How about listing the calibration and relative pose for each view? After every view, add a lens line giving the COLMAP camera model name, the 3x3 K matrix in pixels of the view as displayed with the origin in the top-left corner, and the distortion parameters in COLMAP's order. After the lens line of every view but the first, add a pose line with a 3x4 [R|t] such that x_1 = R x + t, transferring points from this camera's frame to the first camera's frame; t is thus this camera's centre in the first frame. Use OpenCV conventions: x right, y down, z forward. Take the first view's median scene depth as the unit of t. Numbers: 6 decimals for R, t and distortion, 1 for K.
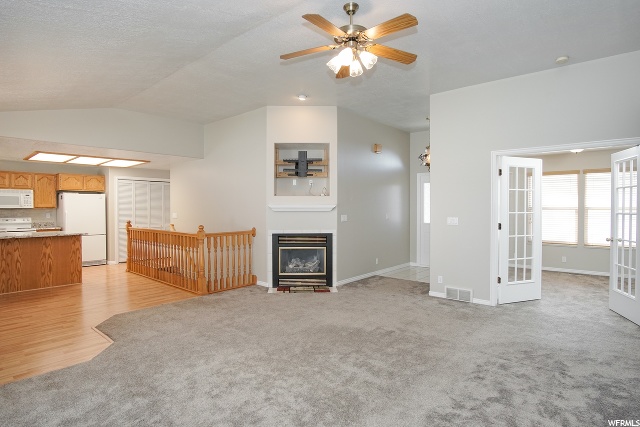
lens RADIAL K [[346.7, 0, 315.9], [0, 346.7, 213.0], [0, 0, 1]] dist [-0.037440, 0.011839]
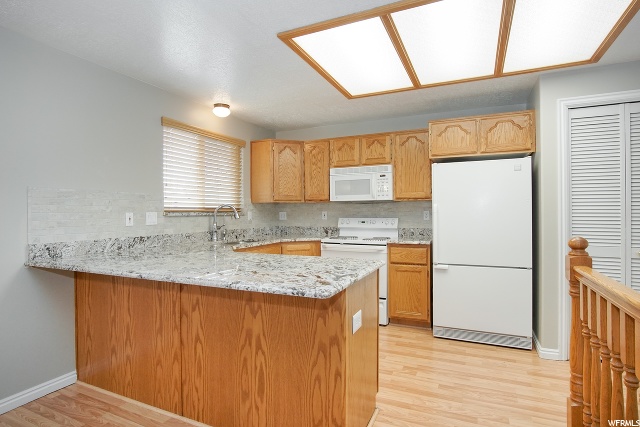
lens RADIAL K [[346.7, 0, 315.9], [0, 346.7, 213.0], [0, 0, 1]] dist [-0.037440, 0.011839]
pose [[0.283738, 0.002122, -0.958900, -0.403579], [-0.008226, 0.999966, -0.000221, 0.006940], [0.958867, 0.007951, 0.283746, 0.822559]]
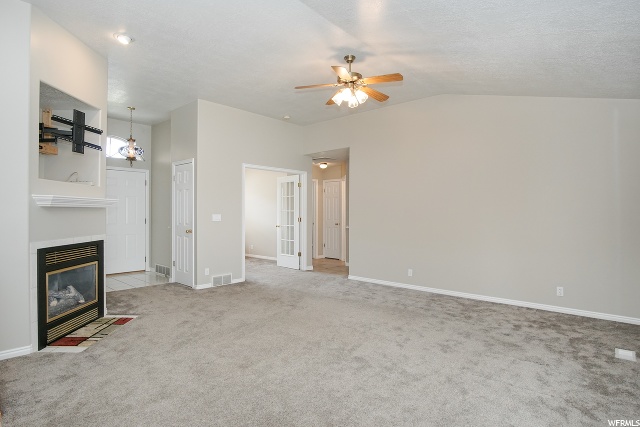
lens RADIAL K [[346.7, 0, 315.9], [0, 346.7, 213.0], [0, 0, 1]] dist [-0.037440, 0.011839]
pose [[0.008417, -0.003072, 0.999960, -0.559140], [0.004228, 0.999986, 0.003036, 0.003656], [-0.999956, 0.004202, 0.008429, 0.492133]]
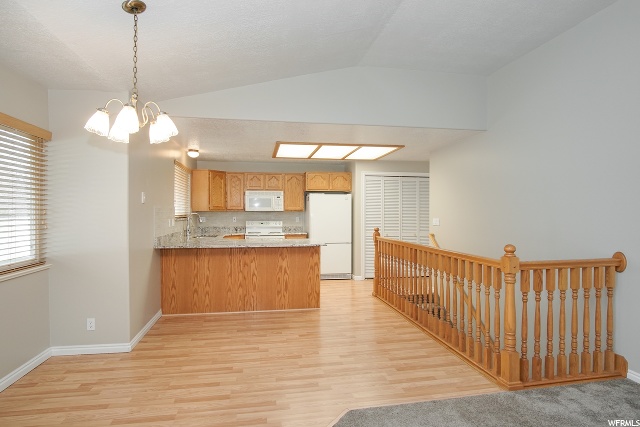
lens RADIAL K [[346.7, 0, 315.9], [0, 346.7, 213.0], [0, 0, 1]] dist [-0.037440, 0.011839]
pose [[0.781858, 0.004628, -0.623439, -0.192547], [-0.012955, 0.999877, -0.008825, -0.001713], [0.623321, 0.014977, 0.781822, 0.351171]]
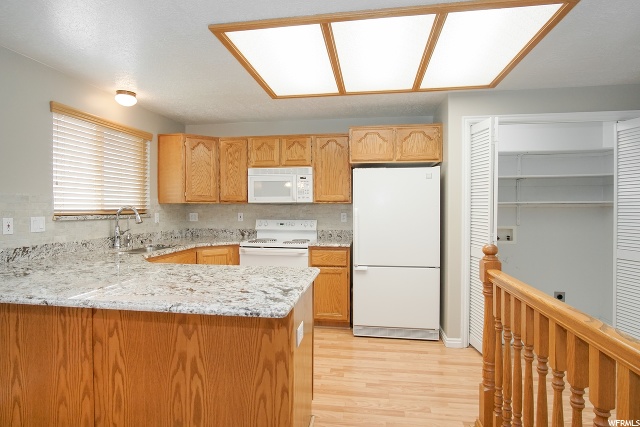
lens RADIAL K [[355.4, 0, 317.0], [0, 355.4, 212.6], [0, 0, 1]] dist [-0.039285, 0.012063]
pose [[0.539291, 0.013851, -0.842005, -0.417312], [-0.013299, 0.999880, 0.007930, -0.003921], [0.842014, 0.006921, 0.539411, 0.794804]]
